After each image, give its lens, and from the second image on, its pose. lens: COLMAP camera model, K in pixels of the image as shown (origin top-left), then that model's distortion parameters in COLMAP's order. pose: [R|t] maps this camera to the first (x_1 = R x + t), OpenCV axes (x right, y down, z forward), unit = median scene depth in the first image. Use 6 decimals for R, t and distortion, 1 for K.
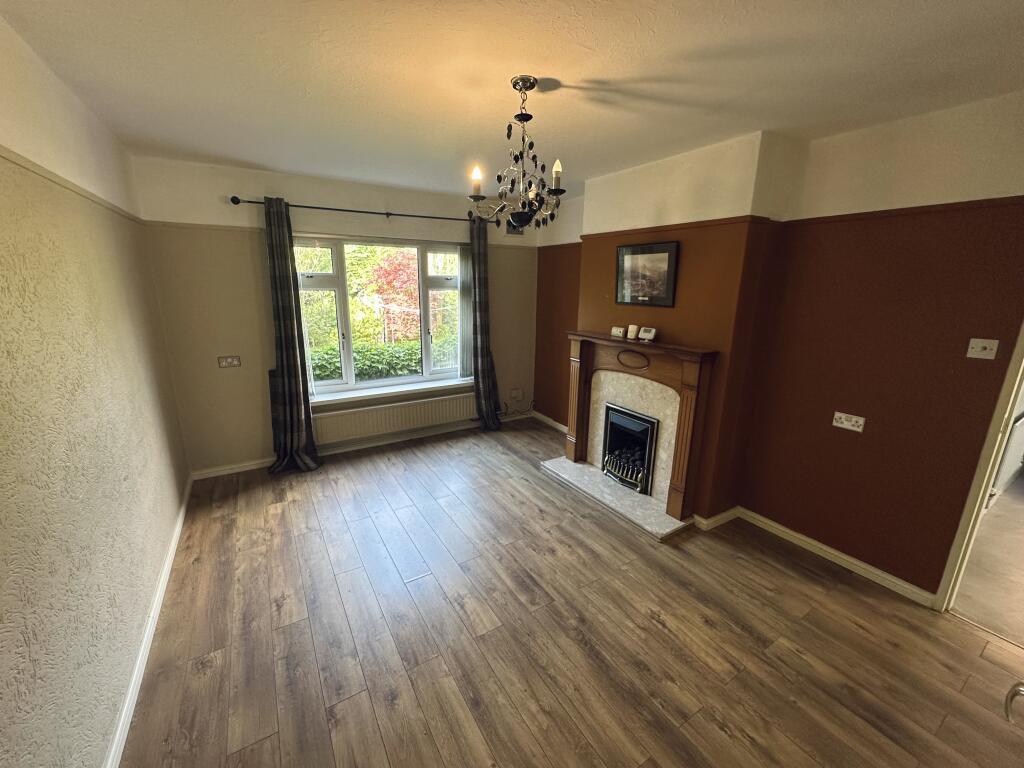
lens RADIAL K [[409.2, 0, 511.3], [0, 409.2, 385.2], [0, 0, 1]] dist [-0.006428, 0.000471]
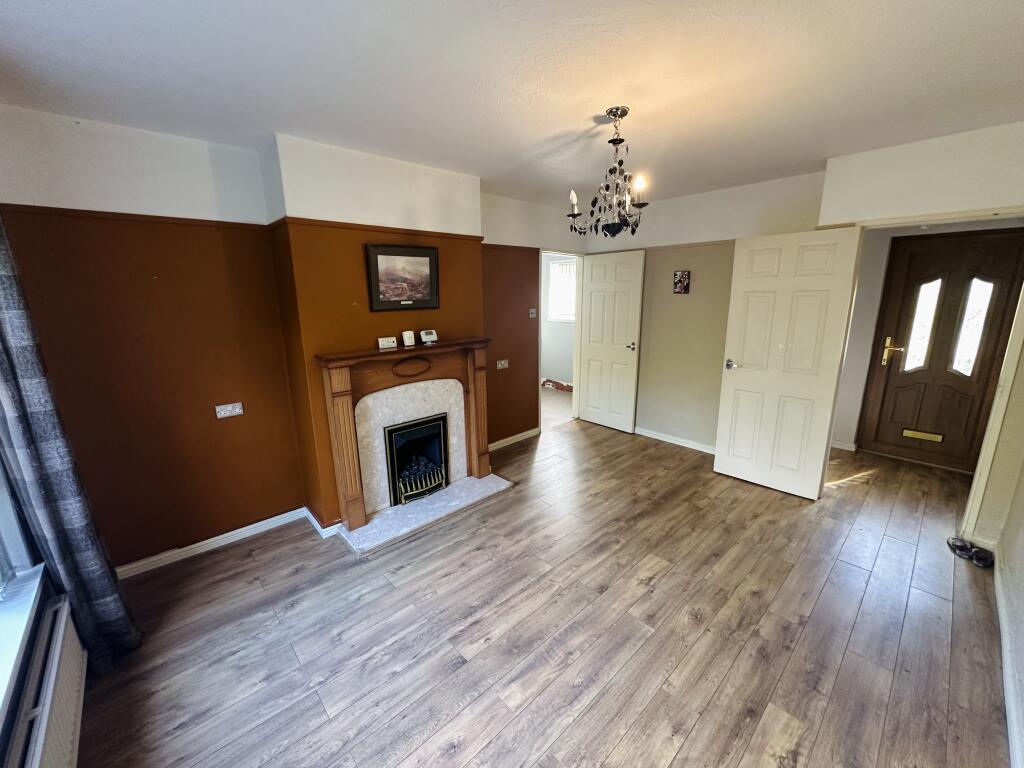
lens RADIAL K [[409.2, 0, 511.3], [0, 409.2, 385.2], [0, 0, 1]] dist [-0.006428, 0.000471]
pose [[-0.184325, -0.231695, 0.955166, -0.703434], [0.253595, 0.927701, 0.273971, -0.238999], [-0.949586, 0.292725, -0.112242, 0.956387]]
